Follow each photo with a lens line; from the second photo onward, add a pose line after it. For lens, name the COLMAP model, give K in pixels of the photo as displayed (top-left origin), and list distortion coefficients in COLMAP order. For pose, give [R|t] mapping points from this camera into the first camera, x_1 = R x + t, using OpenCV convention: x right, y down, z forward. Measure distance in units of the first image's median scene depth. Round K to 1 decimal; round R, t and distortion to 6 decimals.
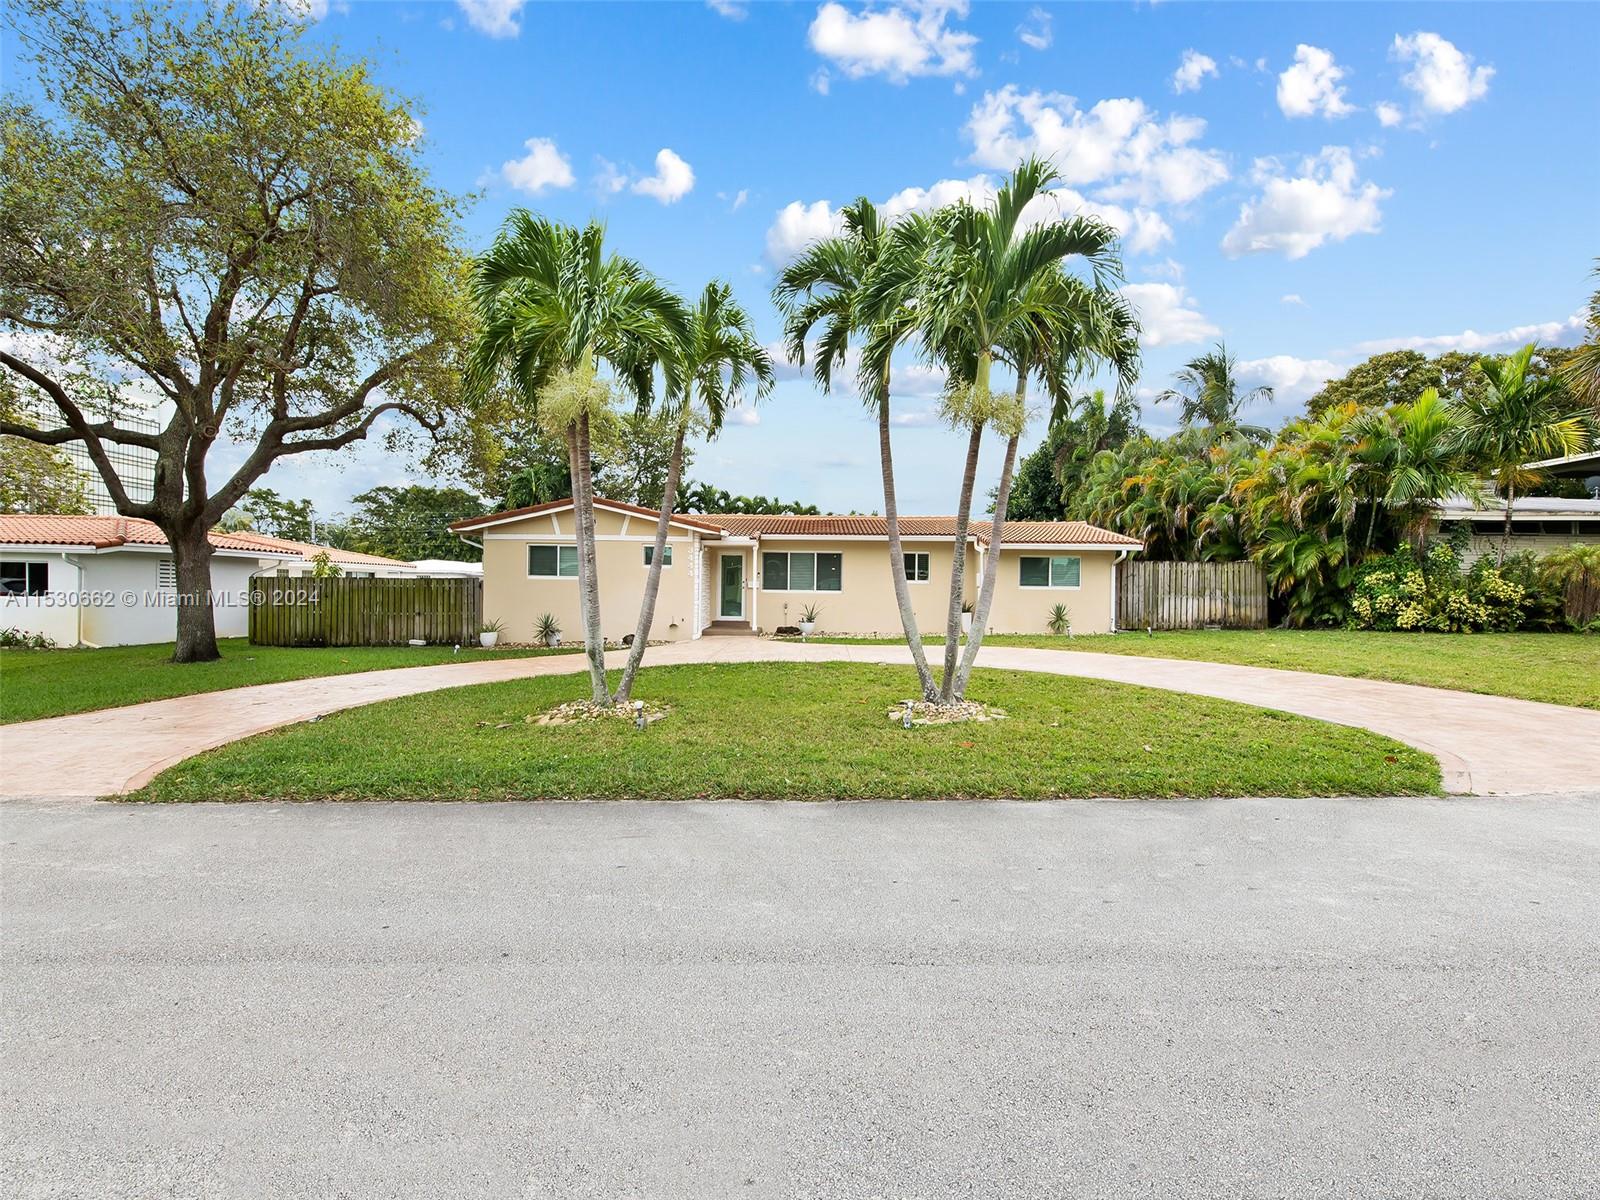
lens RADIAL K [[709.5, 0, 791.0], [0, 709.5, 589.2], [0, 0, 1]] dist [-0.001117, -0.000159]
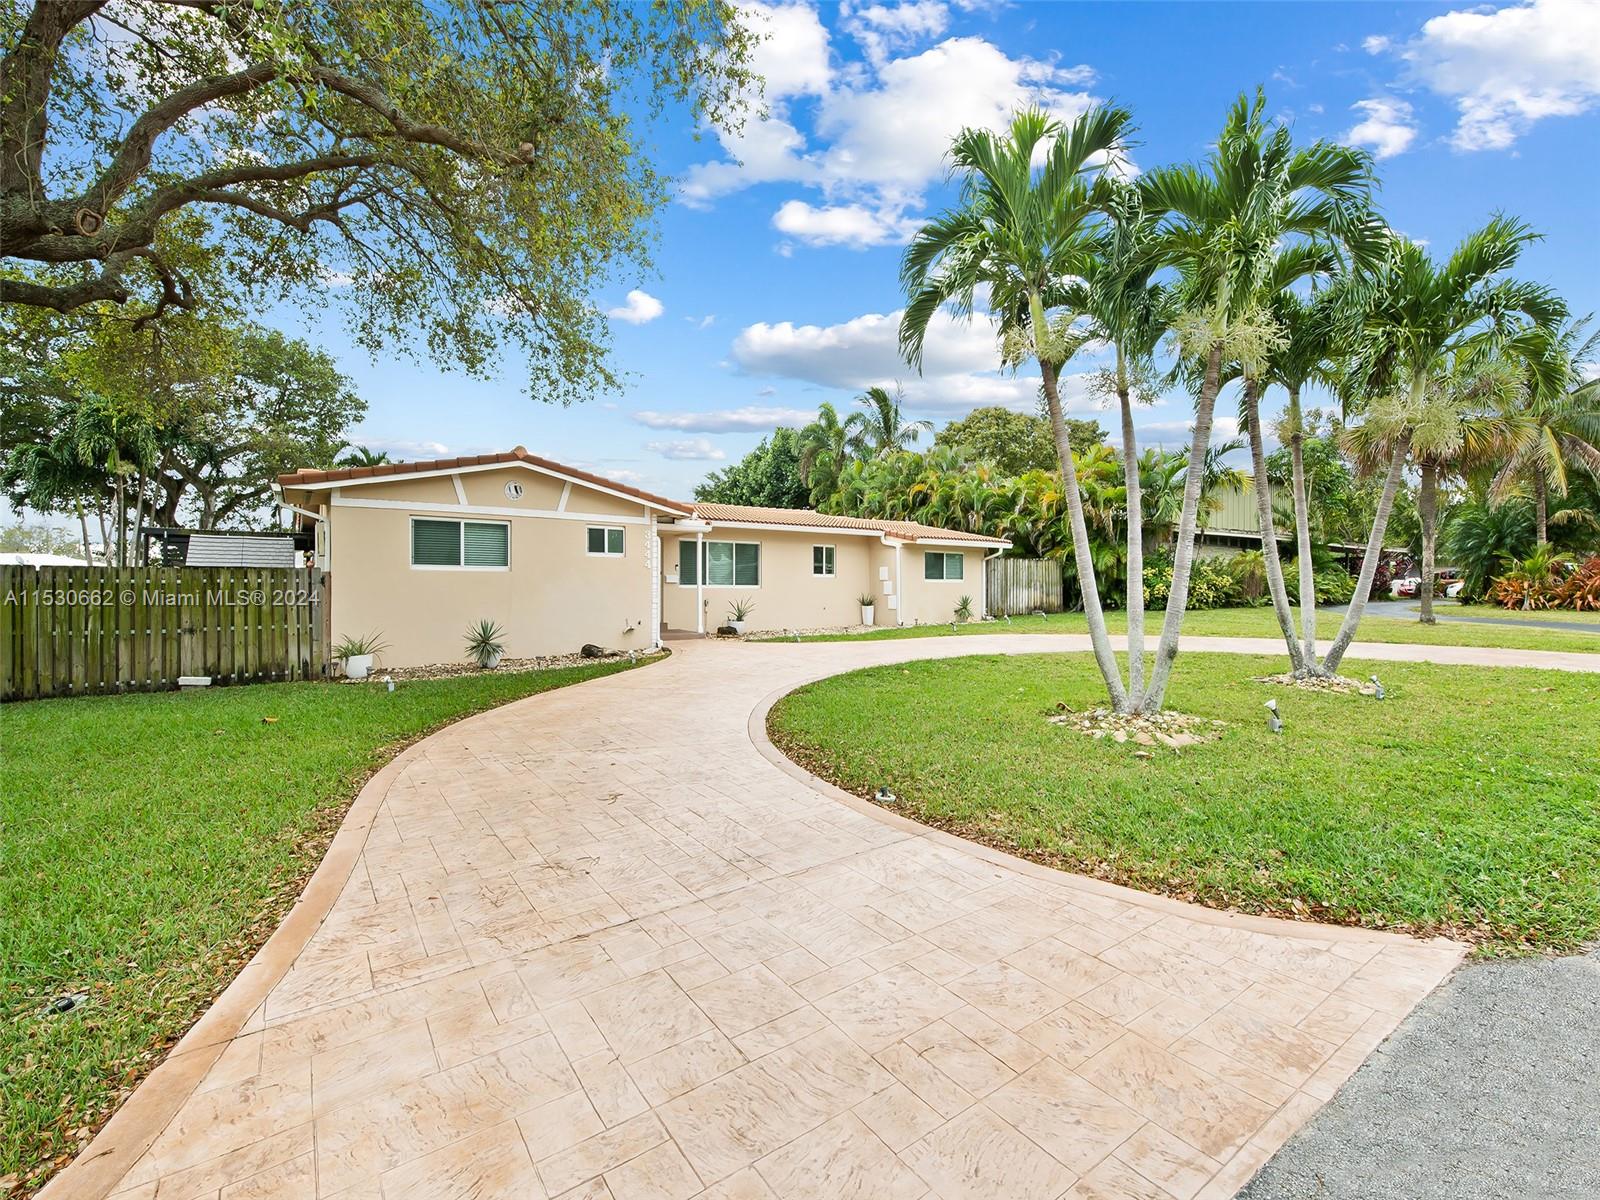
lens RADIAL K [[709.5, 0, 791.0], [0, 709.5, 589.2], [0, 0, 1]] dist [-0.001117, -0.000159]
pose [[0.803825, -0.010352, 0.594776, -0.478113], [0.010232, 0.999941, 0.003575, 0.004600], [-0.594778, 0.003212, 0.803883, 0.261744]]
